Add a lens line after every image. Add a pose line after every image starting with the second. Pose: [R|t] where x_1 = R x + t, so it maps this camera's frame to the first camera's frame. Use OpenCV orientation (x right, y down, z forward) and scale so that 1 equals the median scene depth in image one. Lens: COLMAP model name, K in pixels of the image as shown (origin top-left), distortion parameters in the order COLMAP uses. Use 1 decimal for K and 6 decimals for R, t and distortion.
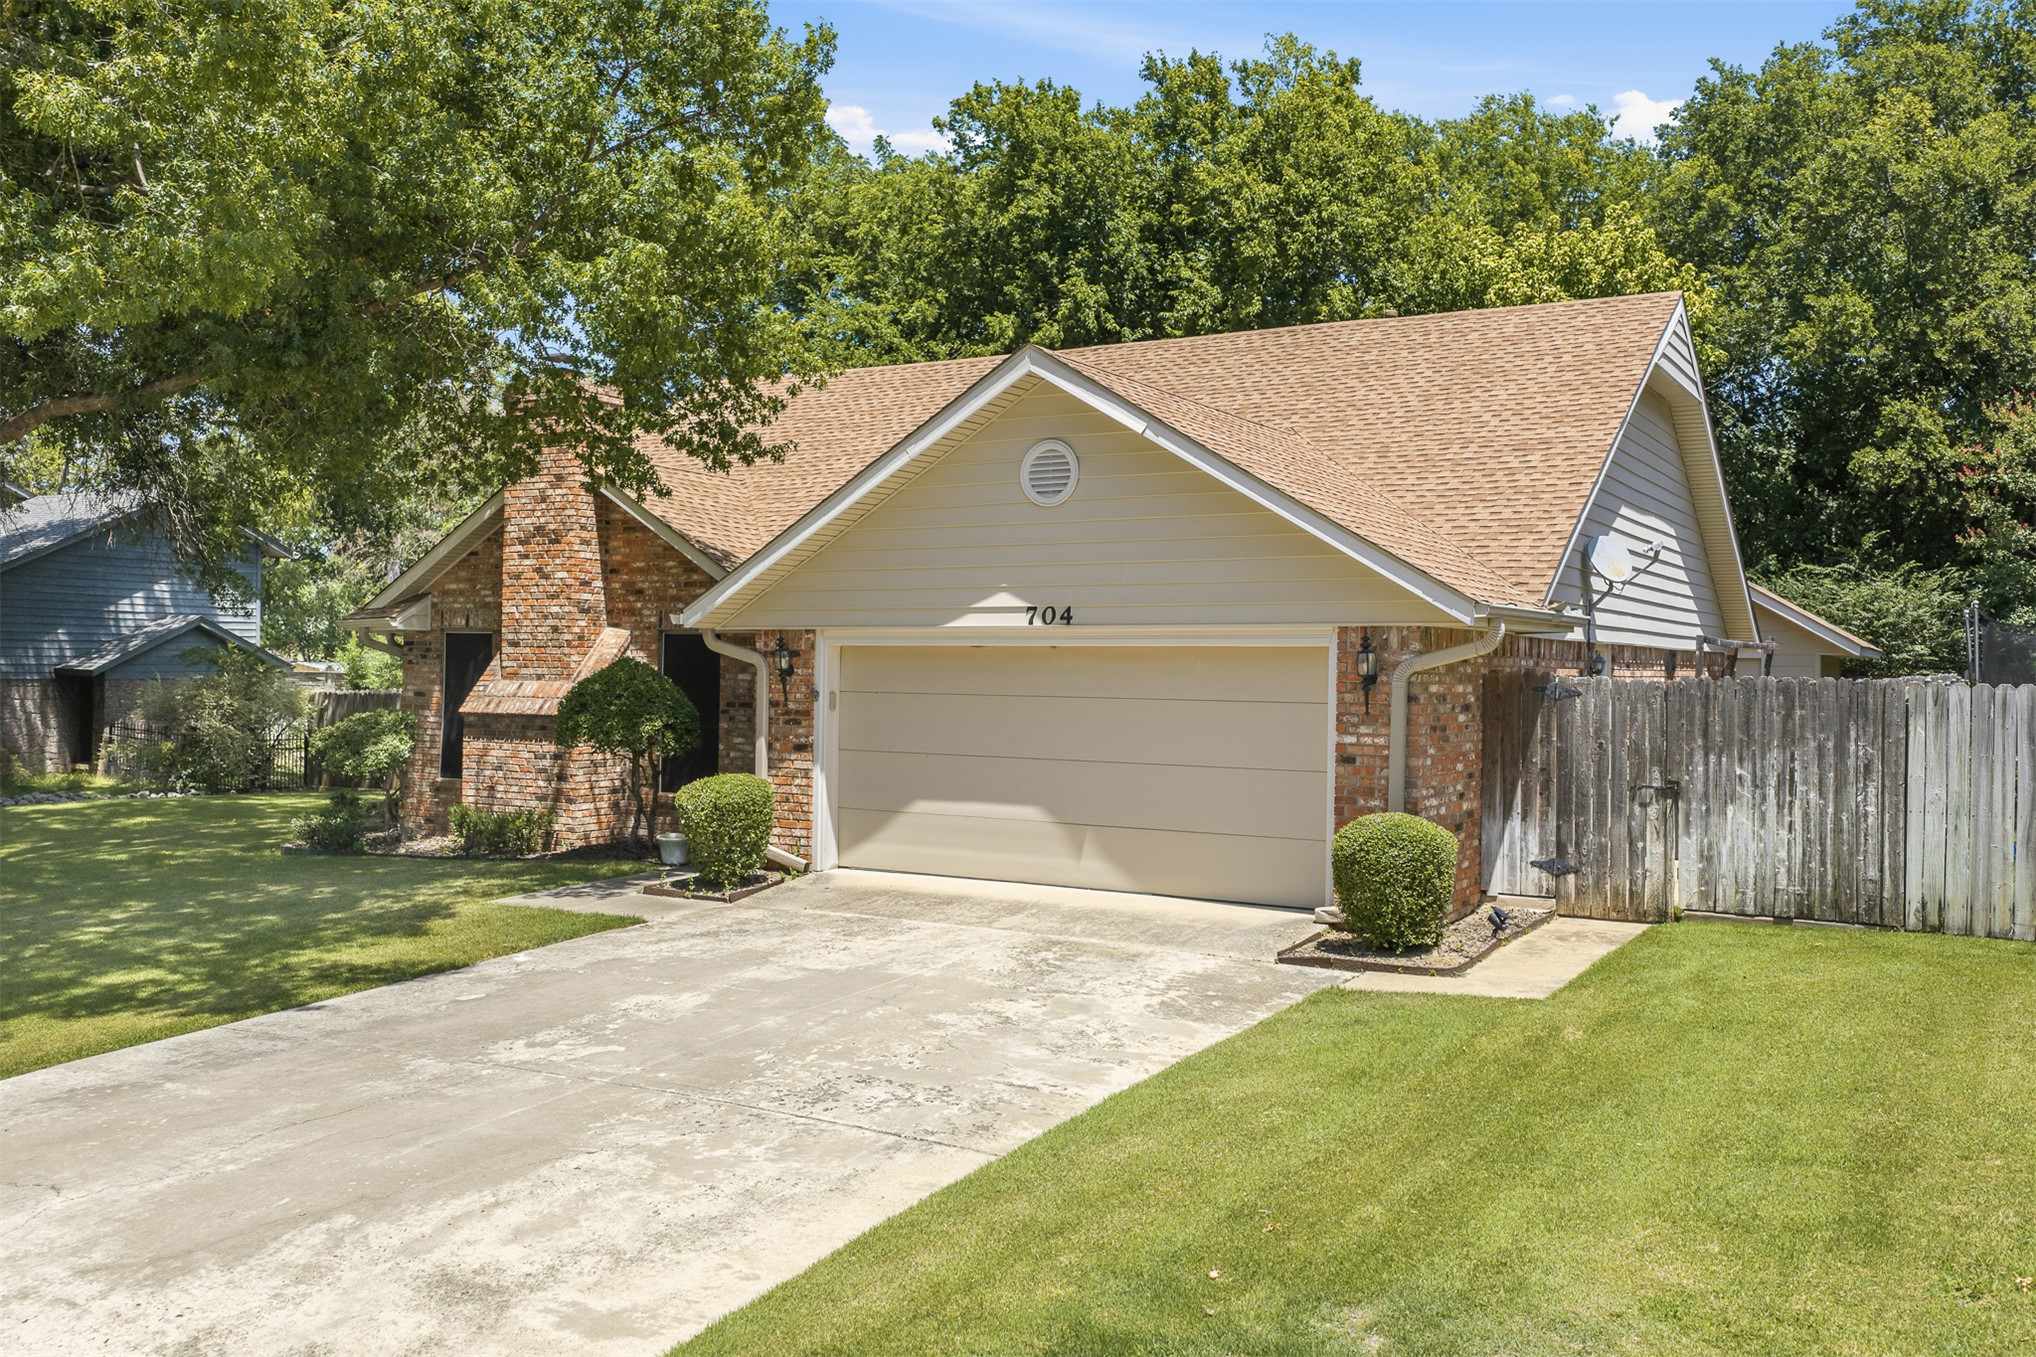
lens RADIAL K [[1681.2, 0, 1024.8], [0, 1681.2, 650.0], [0, 0, 1]] dist [0.006100, -0.001607]
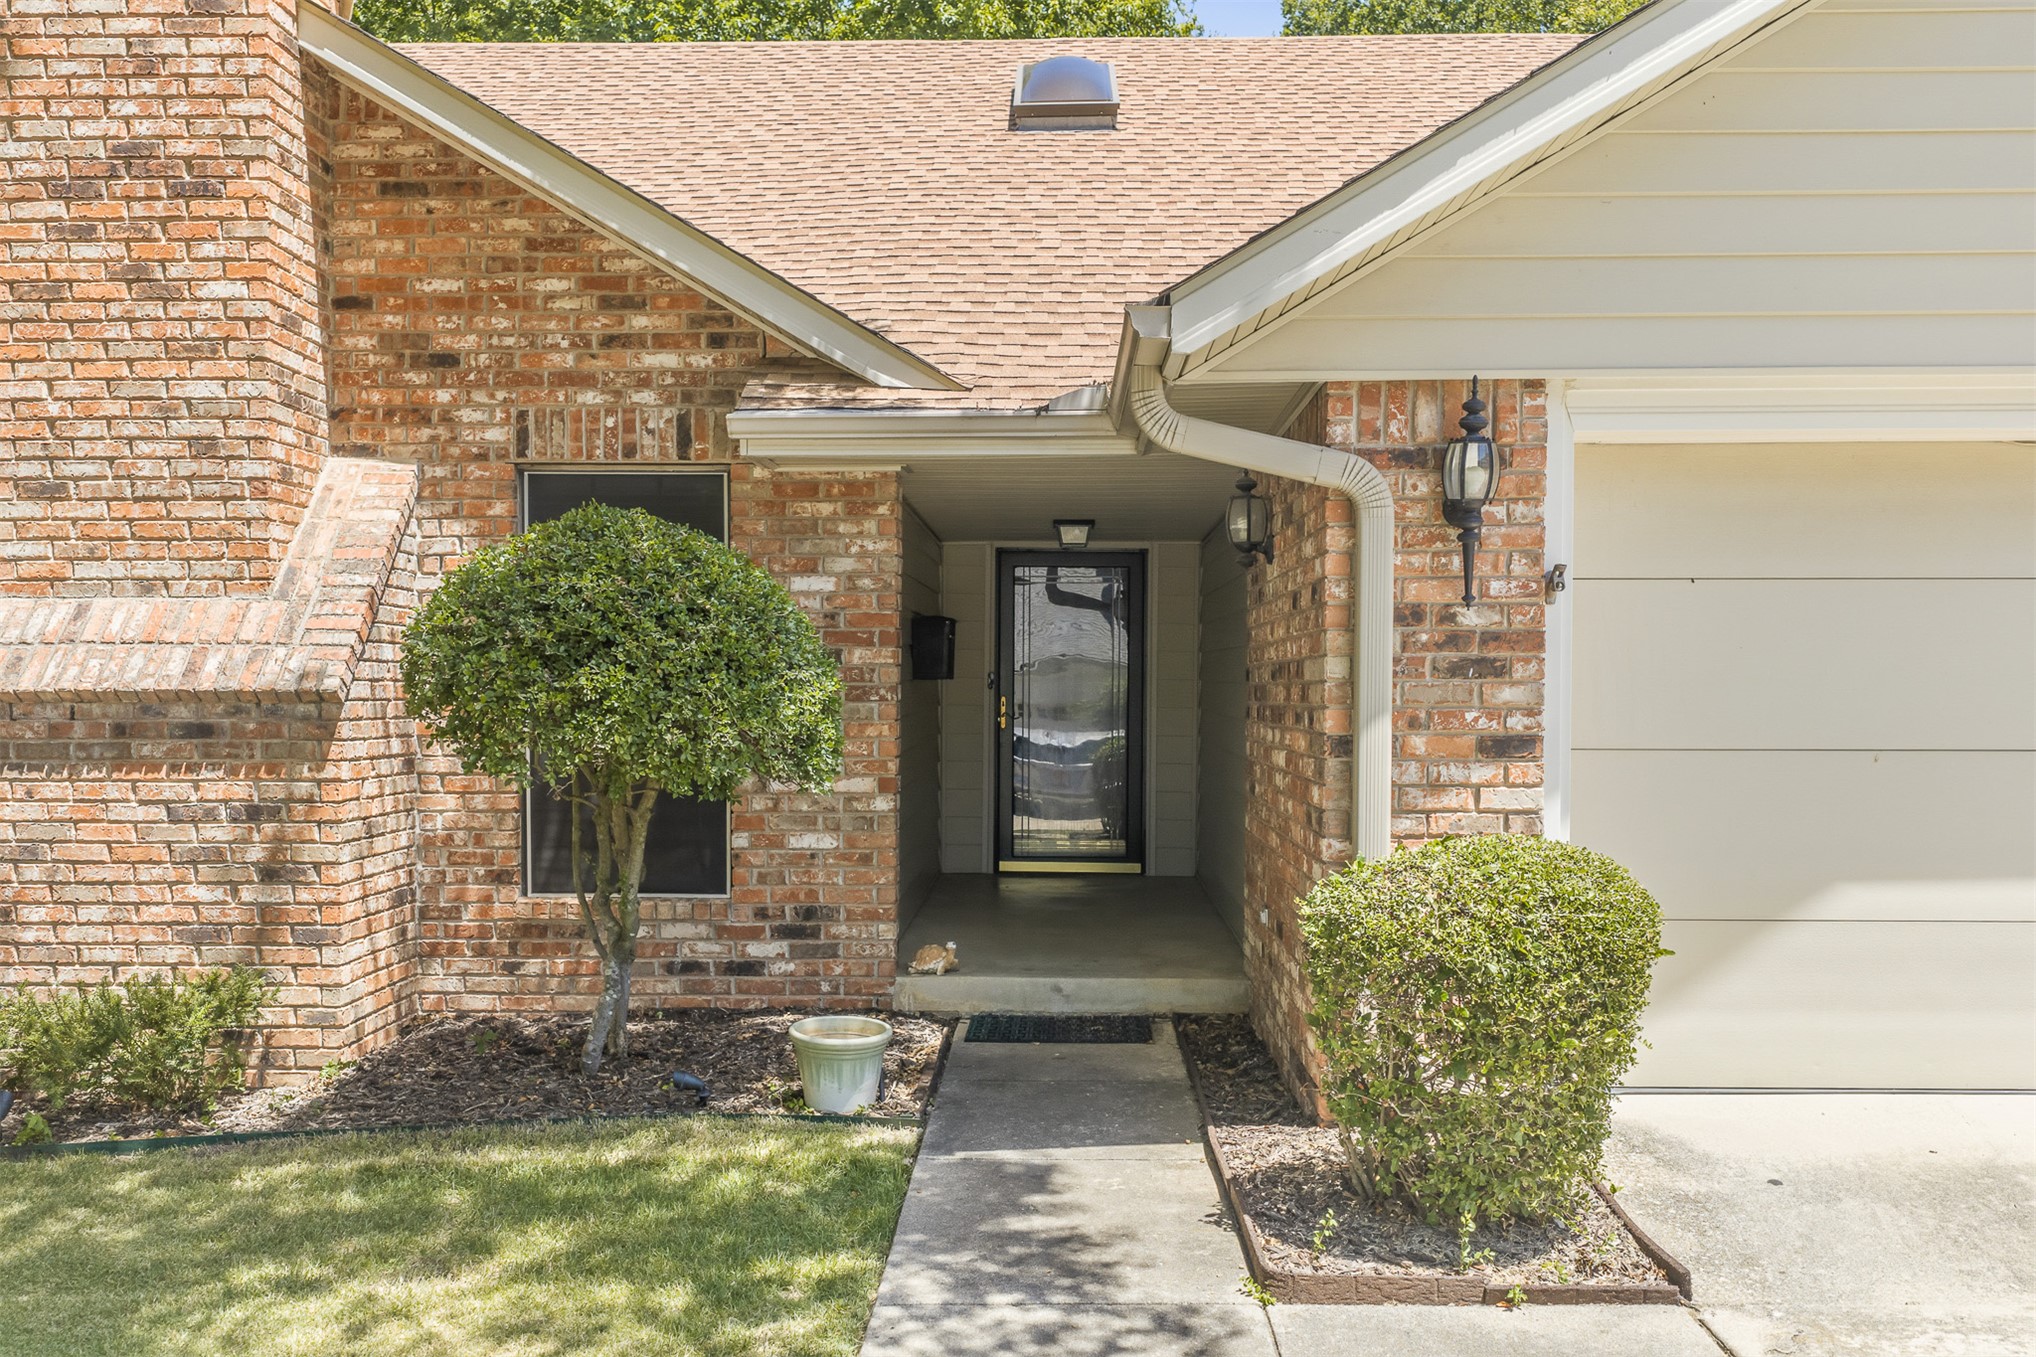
lens RADIAL K [[1690.3, 0, 1019.5], [0, 1690.3, 744.1], [0, 0, 1]] dist [0.000315, -0.009477]
pose [[0.876242, -0.029202, 0.480986, -0.372449], [0.006939, 0.998823, 0.048000, 0.041065], [-0.481821, -0.038722, 0.875413, 0.755914]]
